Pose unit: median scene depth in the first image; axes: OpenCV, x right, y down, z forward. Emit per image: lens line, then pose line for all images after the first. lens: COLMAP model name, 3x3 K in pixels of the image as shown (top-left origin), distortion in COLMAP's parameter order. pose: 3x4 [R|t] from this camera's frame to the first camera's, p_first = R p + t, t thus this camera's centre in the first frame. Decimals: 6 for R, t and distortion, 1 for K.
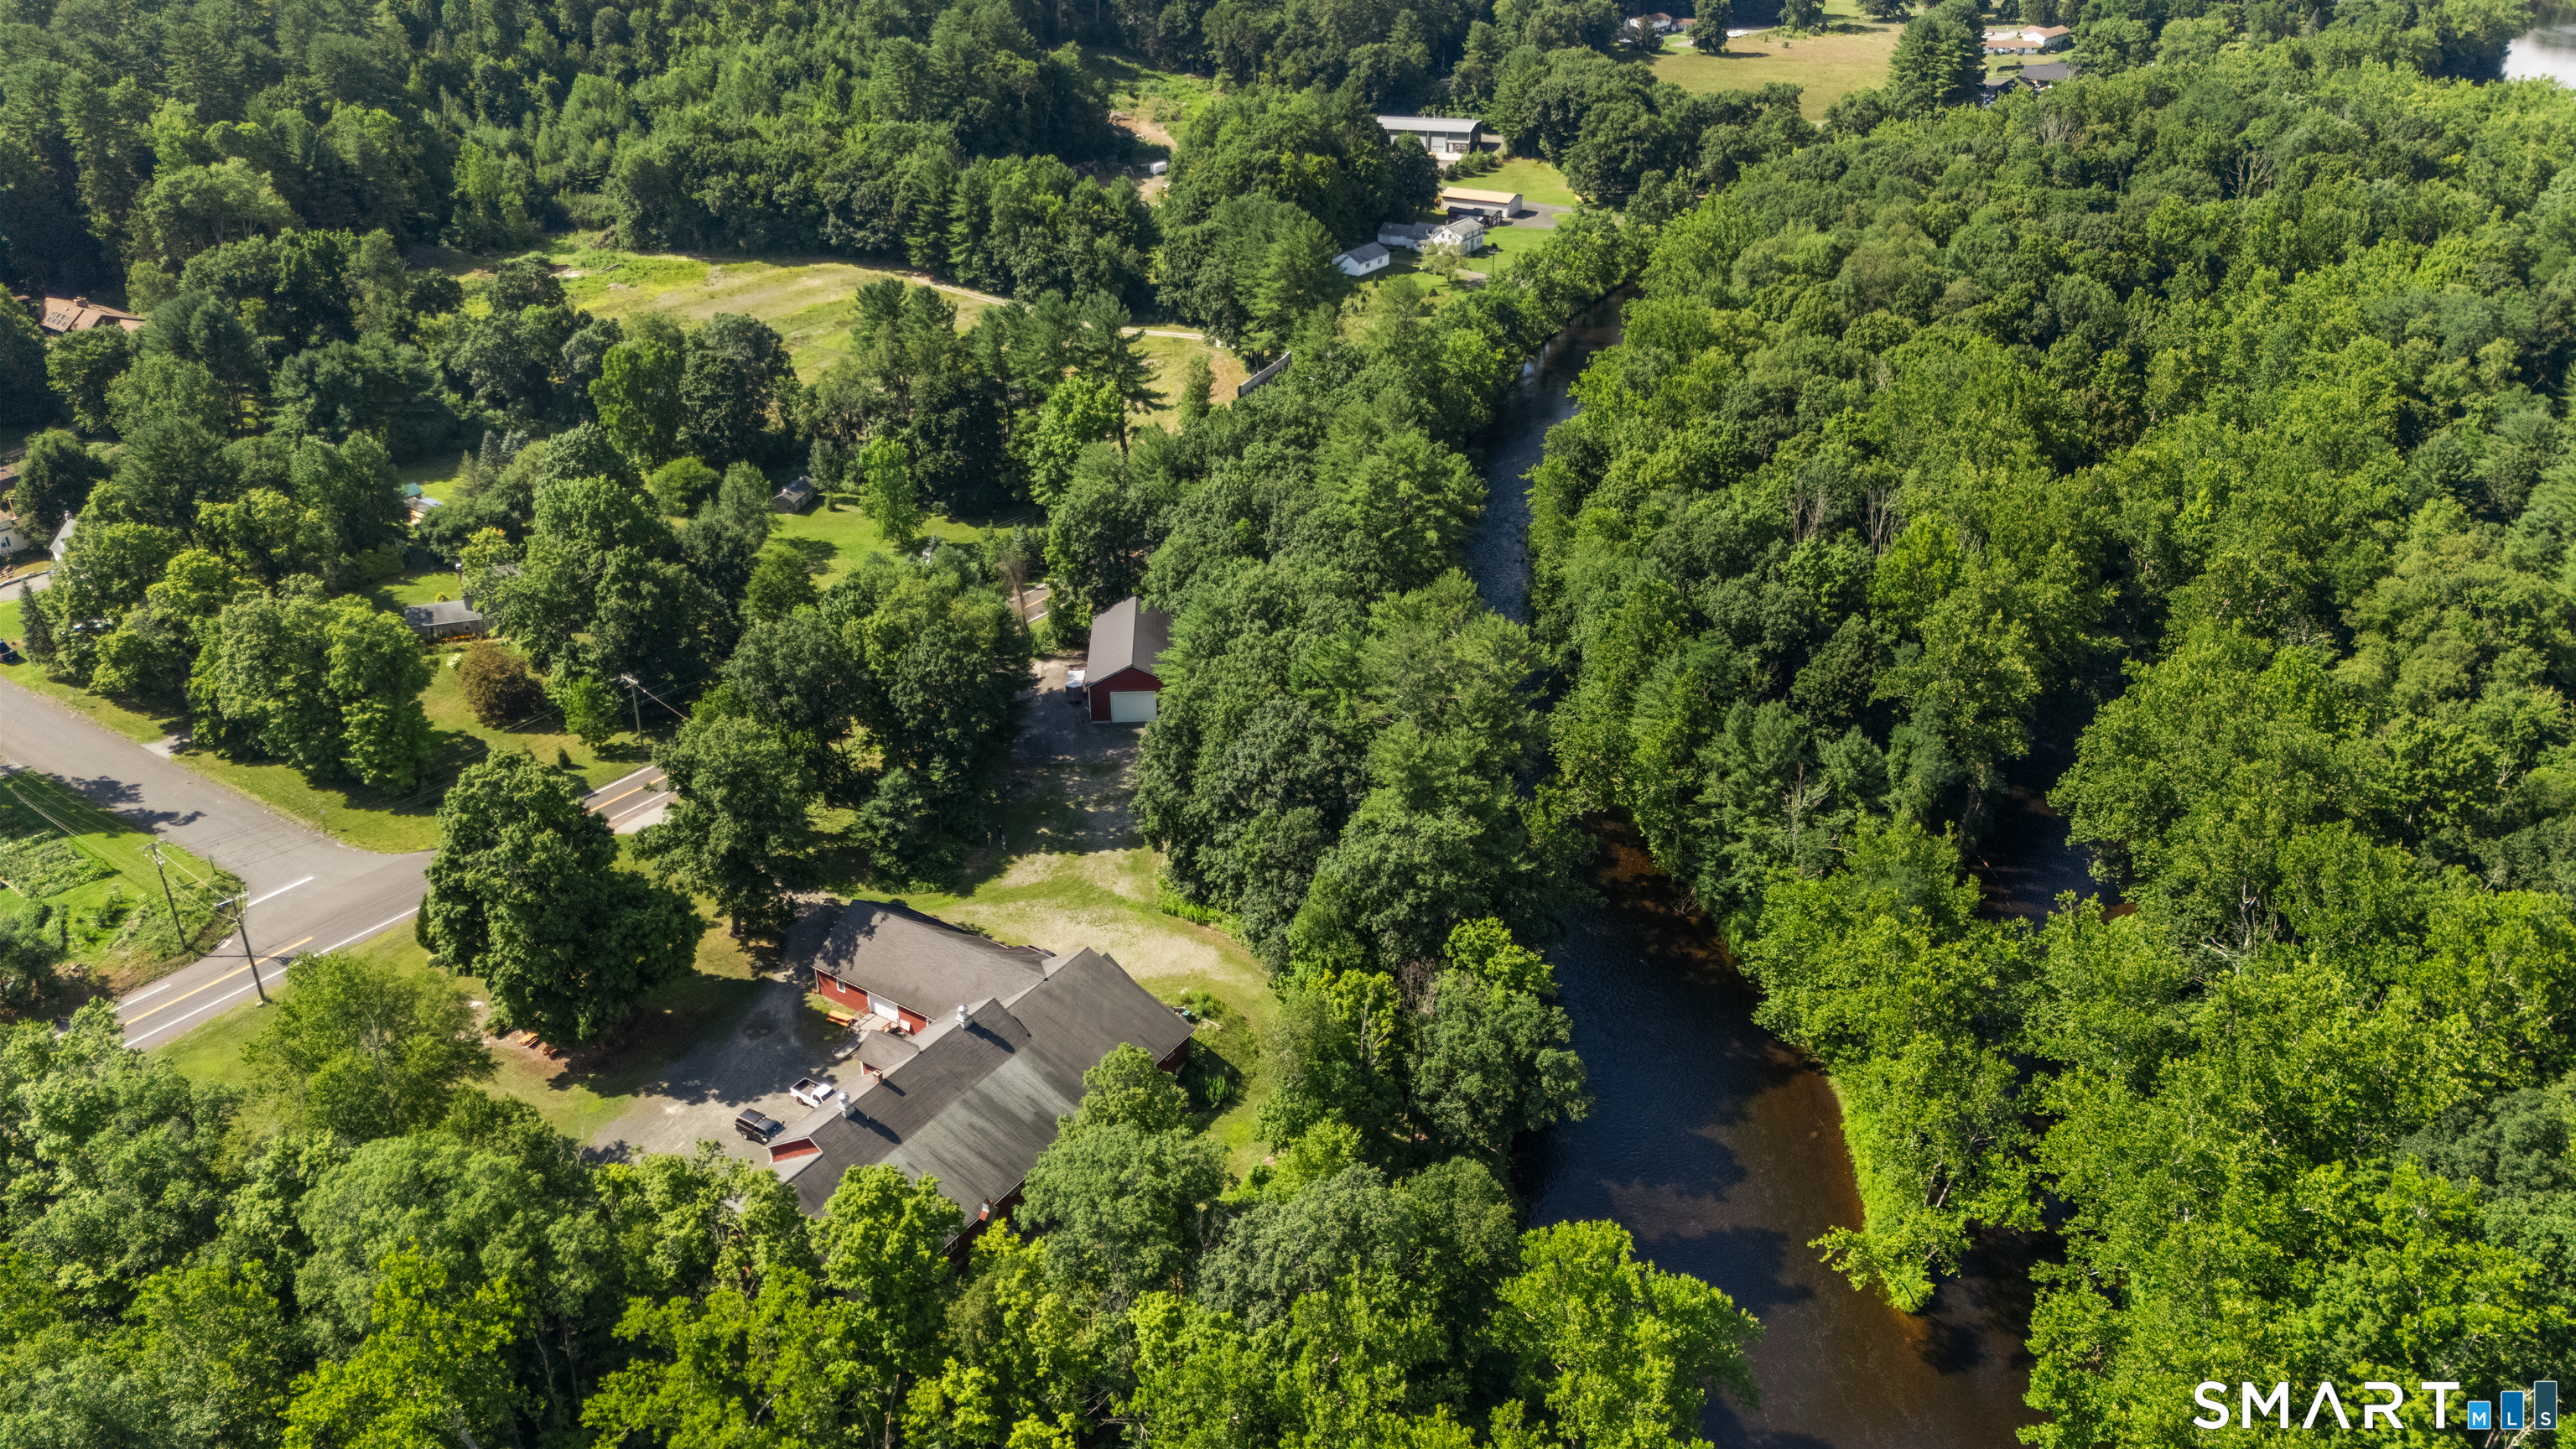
lens RADIAL K [[1877.6, 0, 1288.0], [0, 1877.6, 724.5], [0, 0, 1]] dist [0.103402, -0.120522]
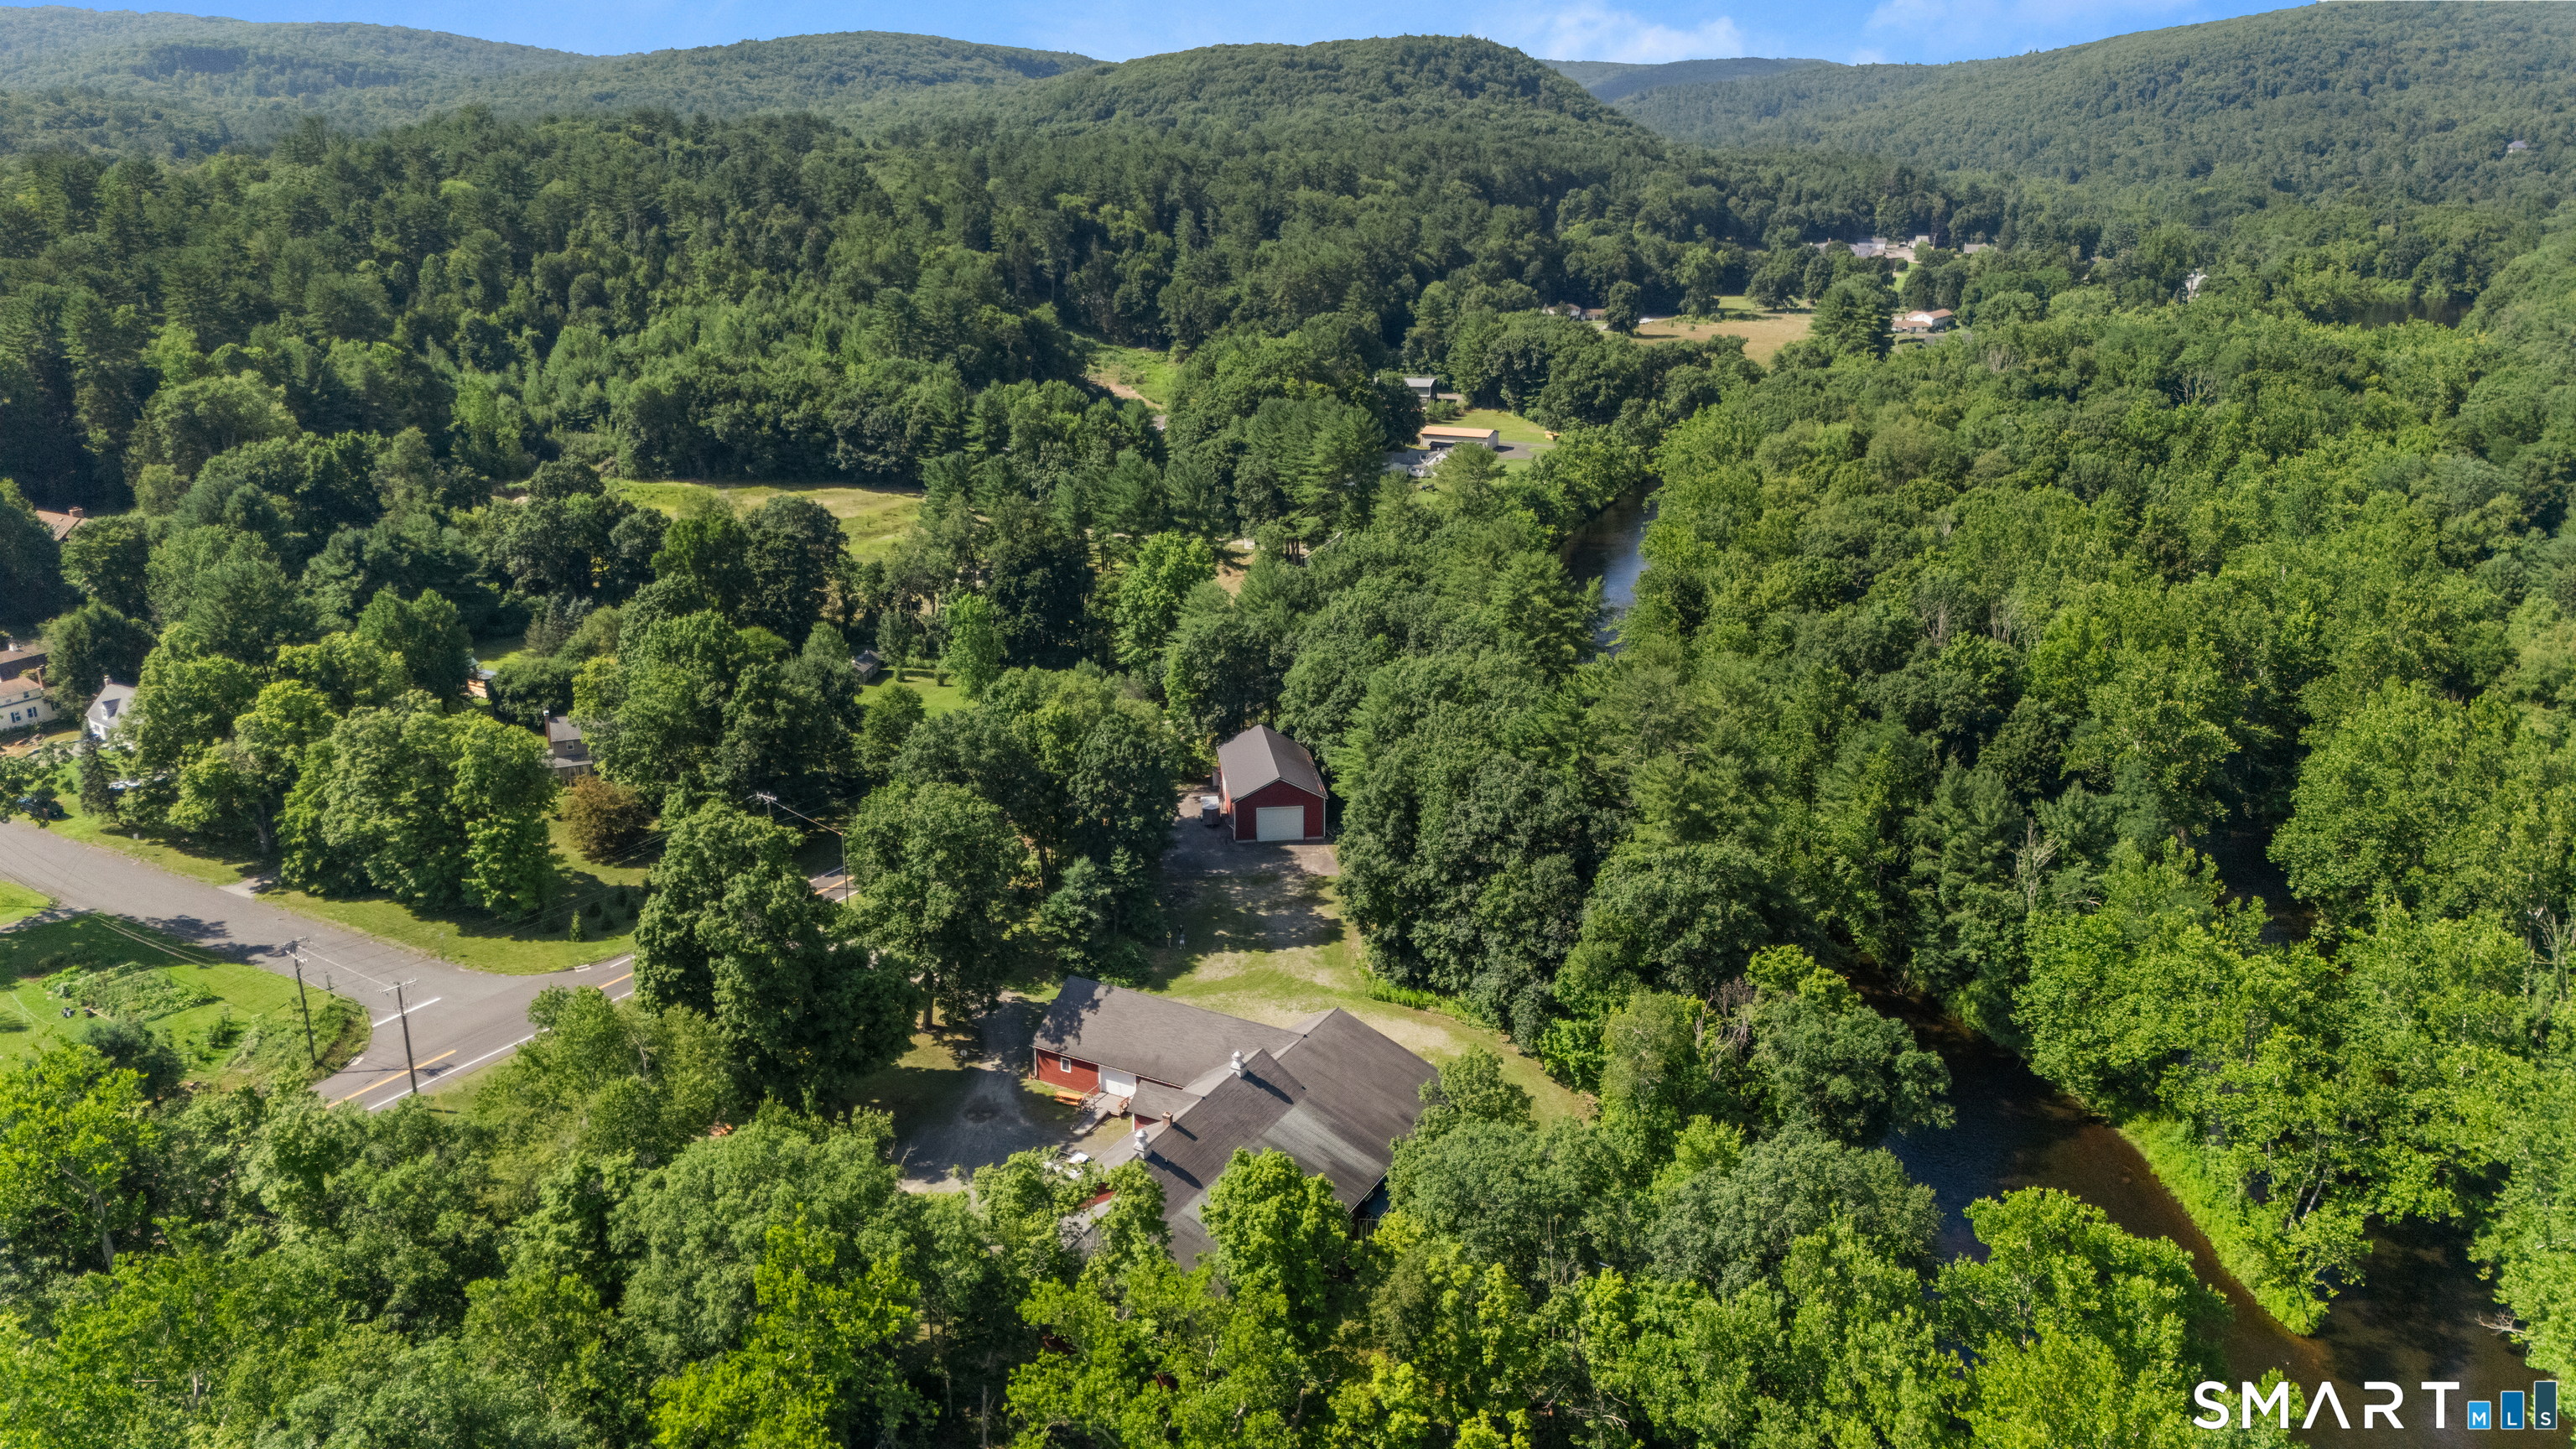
lens RADIAL K [[1878.8, 0, 1288.0], [0, 1878.8, 724.5], [0, 0, 1]] dist [0.120510, -0.168920]
pose [[0.996743, -0.021990, 0.077590, -0.150940], [0.035150, 0.984371, -0.172565, 0.105842], [-0.072583, 0.174730, 0.981937, 0.046519]]
